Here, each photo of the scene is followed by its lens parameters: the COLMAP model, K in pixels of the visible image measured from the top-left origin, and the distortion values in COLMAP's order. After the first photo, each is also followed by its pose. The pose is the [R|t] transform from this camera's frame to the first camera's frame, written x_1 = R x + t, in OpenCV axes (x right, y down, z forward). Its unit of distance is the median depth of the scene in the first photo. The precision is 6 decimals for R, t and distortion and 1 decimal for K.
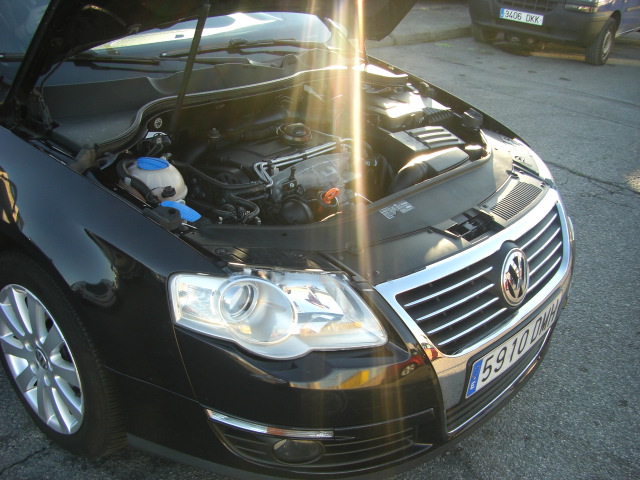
lens RADIAL K [[719.3, 0, 303.6], [0, 719.3, 267.5], [0, 0, 1]] dist [-0.182595, 0.116166]
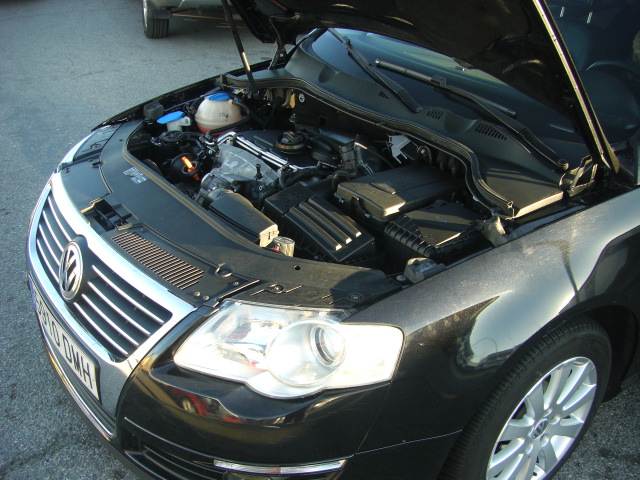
lens RADIAL K [[719.3, 0, 303.6], [0, 719.3, 267.5], [0, 0, 1]] dist [-0.182595, 0.116166]
pose [[-0.202122, 0.406732, -0.890907, 1.131292], [-0.513567, 0.730556, 0.450040, -0.612533], [0.833904, 0.548504, 0.061222, 1.225896]]
